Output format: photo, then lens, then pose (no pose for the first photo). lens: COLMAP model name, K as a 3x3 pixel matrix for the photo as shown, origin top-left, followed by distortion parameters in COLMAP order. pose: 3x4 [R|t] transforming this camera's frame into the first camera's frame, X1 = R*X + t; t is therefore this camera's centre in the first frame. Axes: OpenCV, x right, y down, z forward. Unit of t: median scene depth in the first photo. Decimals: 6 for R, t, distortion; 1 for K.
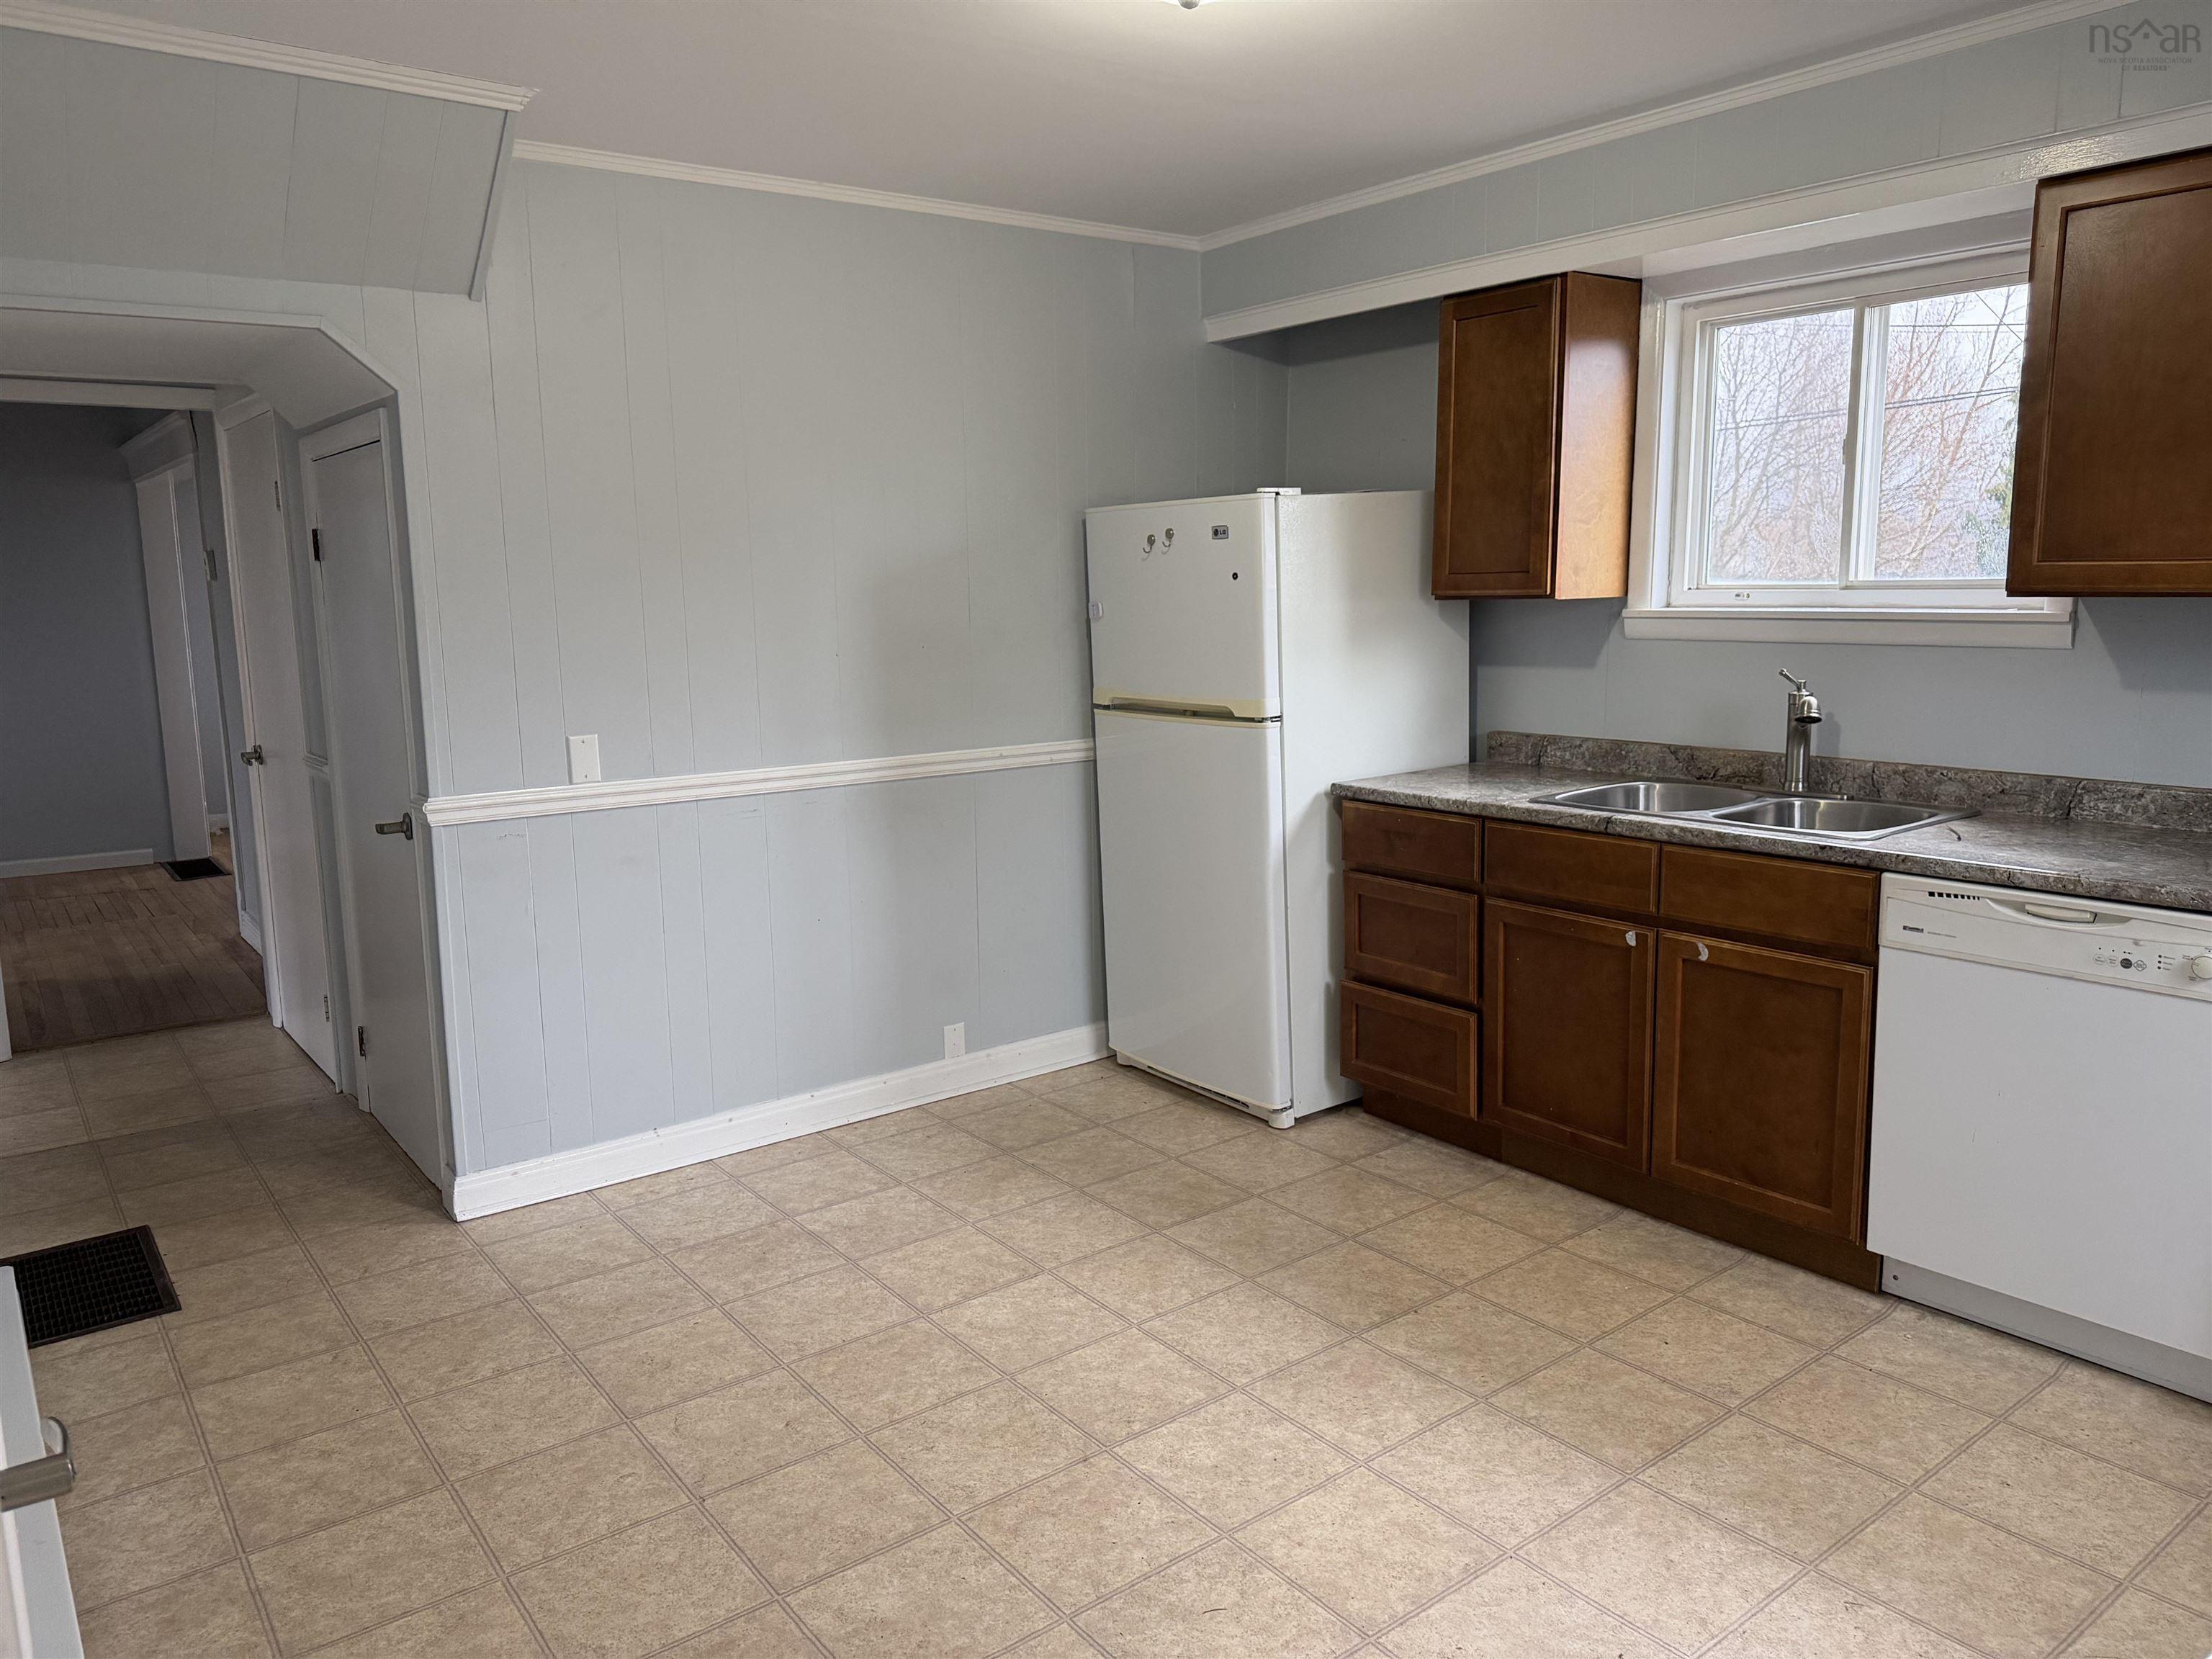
lens RADIAL K [[1566.5, 0, 1106.0], [0, 1566.5, 829.5], [0, 0, 1]] dist [0.131784, -0.195879]
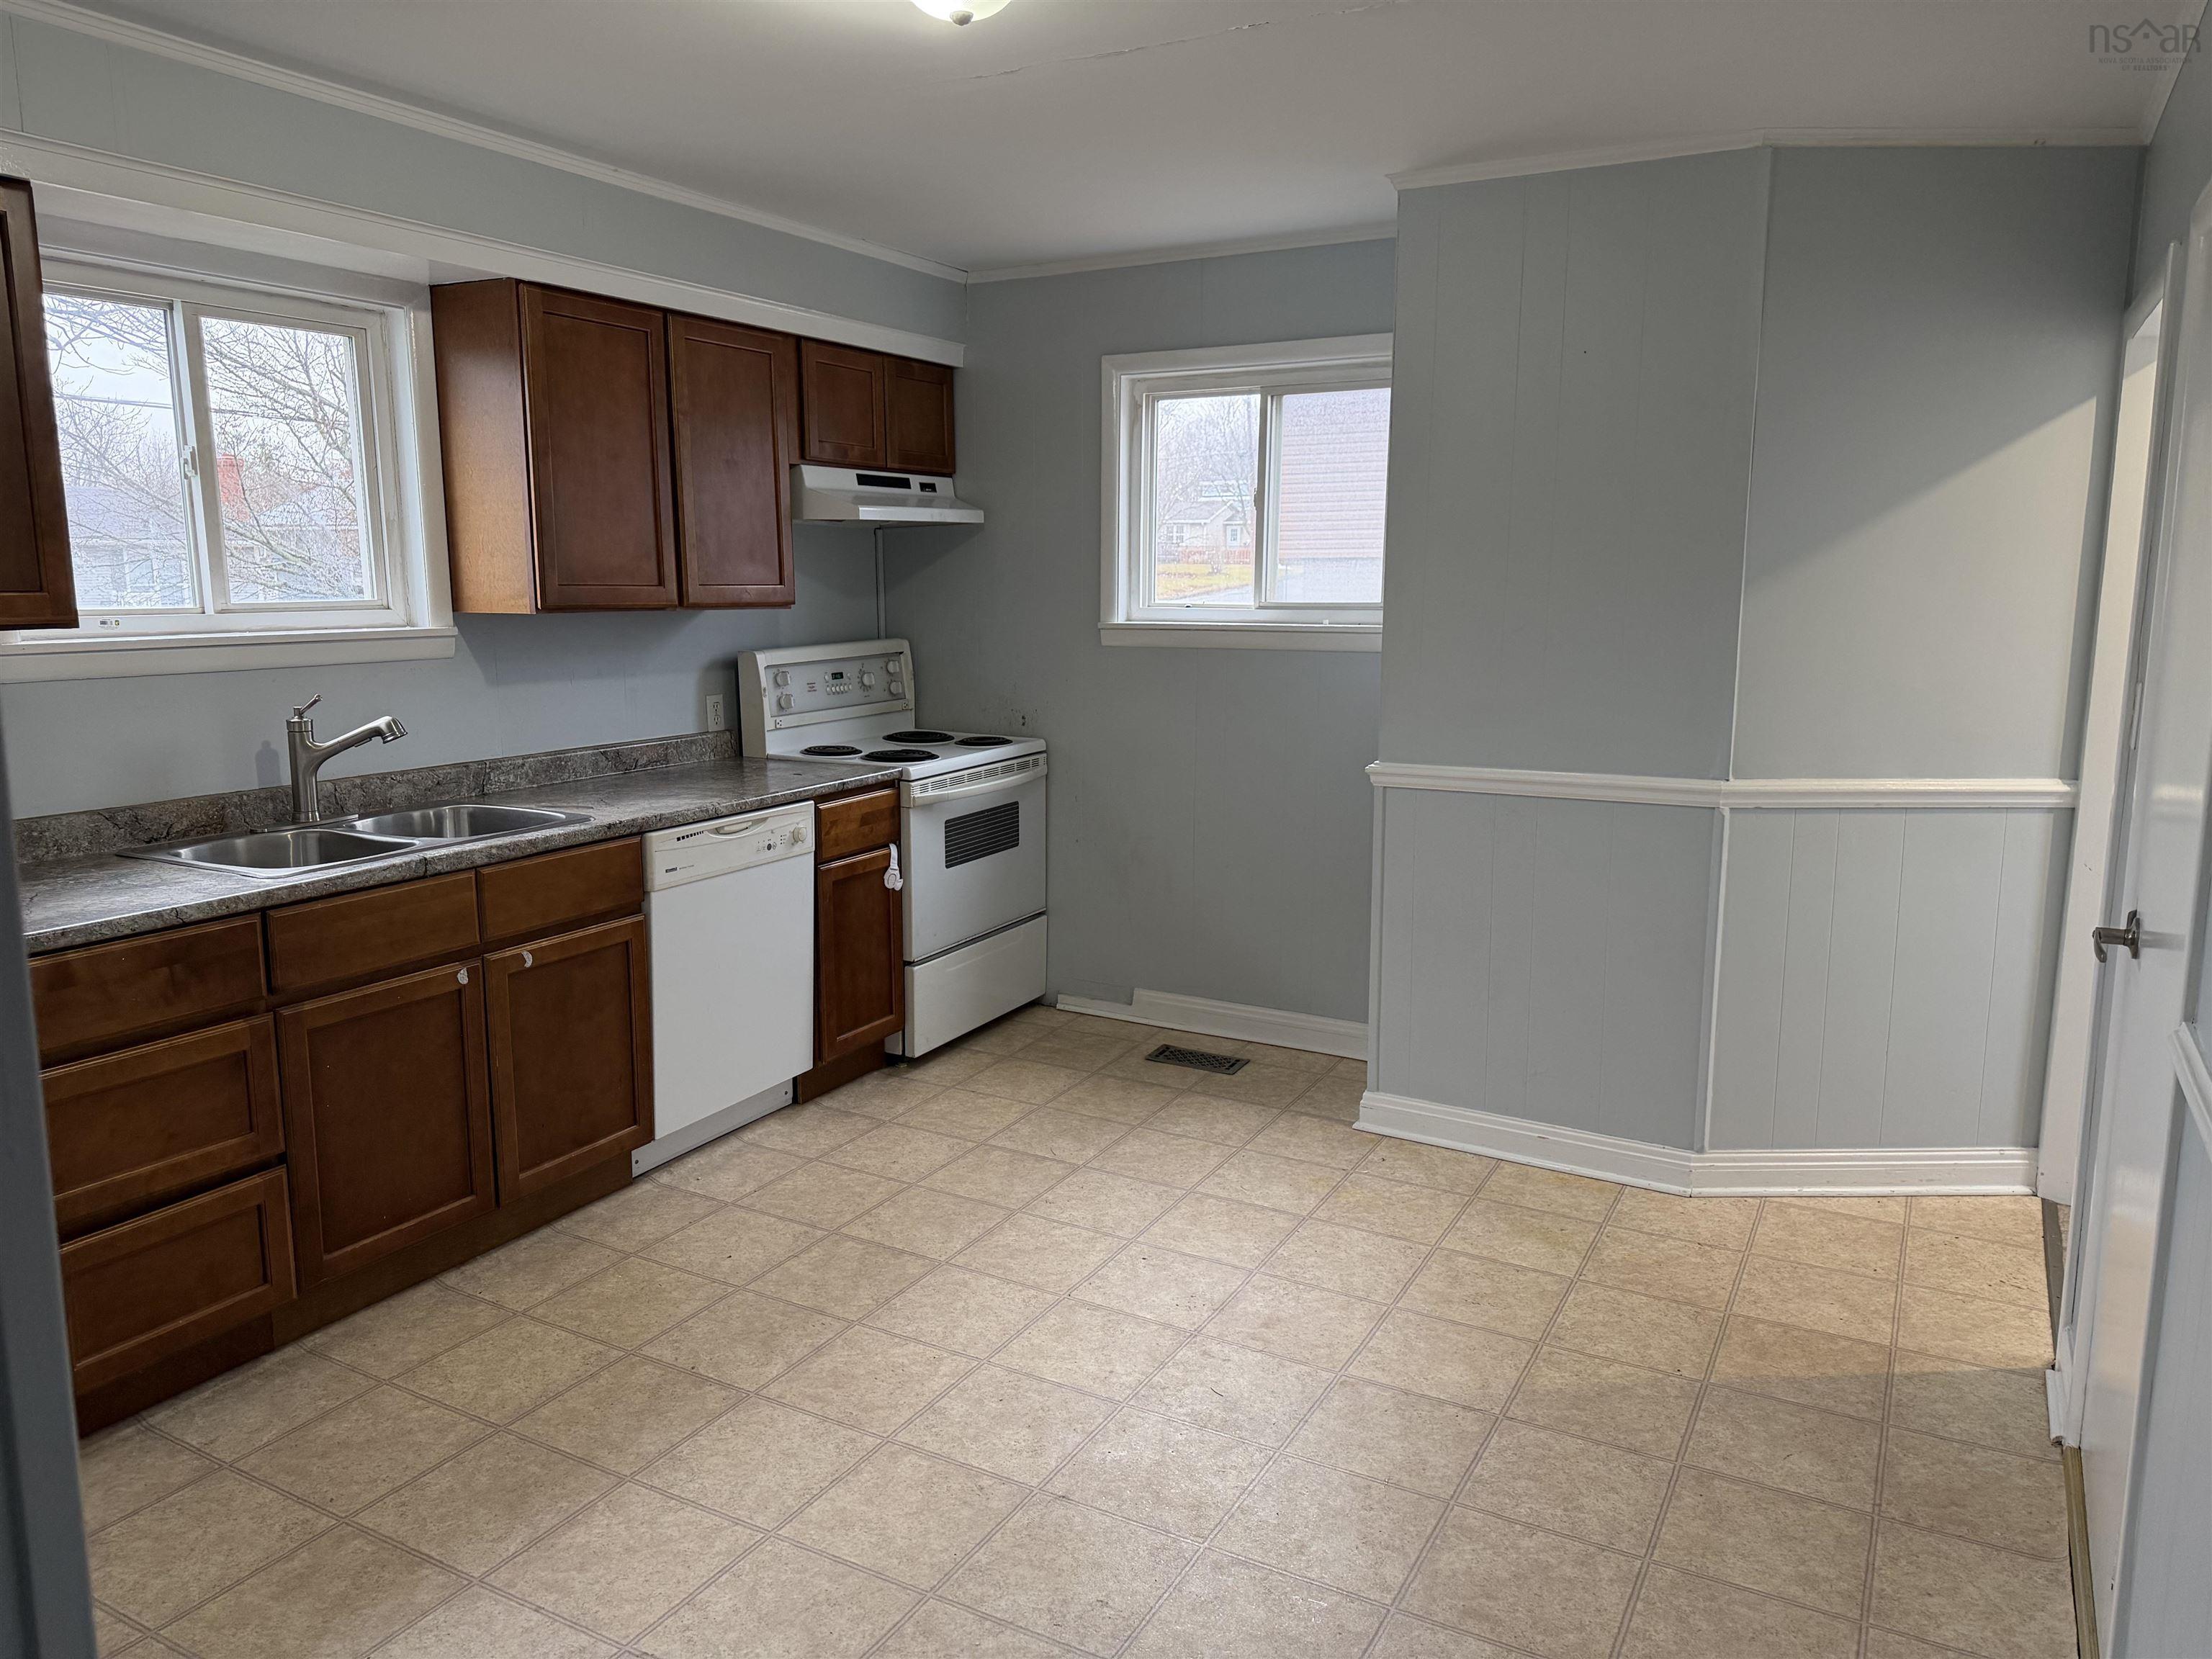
lens RADIAL K [[1566.5, 0, 1106.0], [0, 1566.5, 829.5], [0, 0, 1]] dist [0.131784, -0.195879]
pose [[-0.410703, -0.129598, 0.902512, -0.694304], [0.156861, 0.965045, 0.209960, -0.160395], [-0.898175, 0.227800, -0.376018, 1.023459]]
